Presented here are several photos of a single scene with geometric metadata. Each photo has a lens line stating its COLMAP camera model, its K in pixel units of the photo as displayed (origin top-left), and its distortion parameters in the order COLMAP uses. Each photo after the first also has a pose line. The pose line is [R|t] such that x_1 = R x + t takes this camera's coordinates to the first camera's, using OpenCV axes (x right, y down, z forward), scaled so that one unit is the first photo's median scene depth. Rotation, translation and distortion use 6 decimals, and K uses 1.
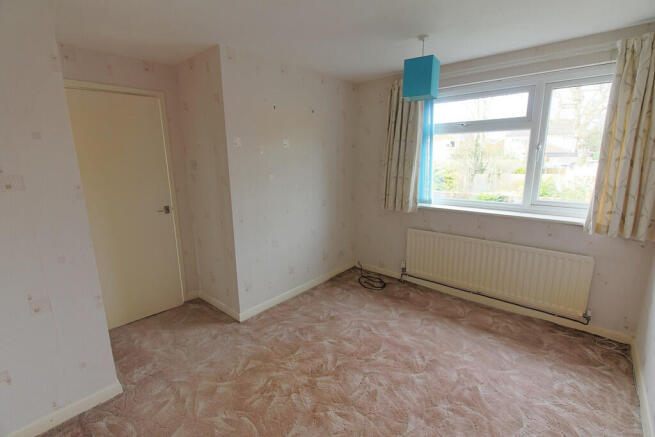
lens RADIAL K [[300.9, 0, 320.6], [0, 300.9, 215.1], [0, 0, 1]] dist [-0.001733, 0.000421]
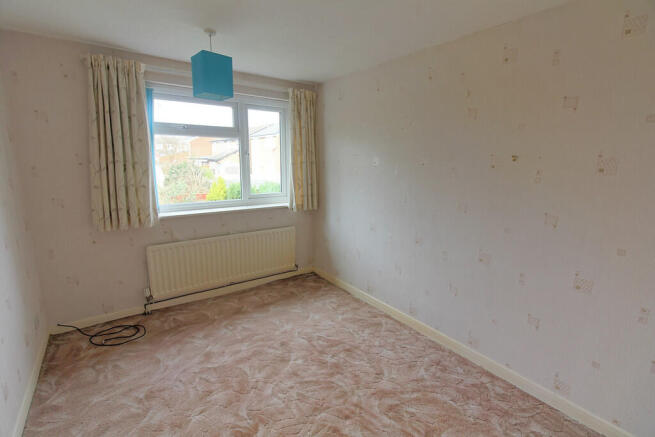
lens RADIAL K [[300.9, 0, 322.2], [0, 300.9, 215.1], [0, 0, 1]] dist [-0.001733, 0.000421]
pose [[0.216199, -0.164528, 0.962387, -0.444714], [0.171438, 0.976782, 0.128476, -0.074629], [-0.961180, 0.137214, 0.239386, 0.400234]]
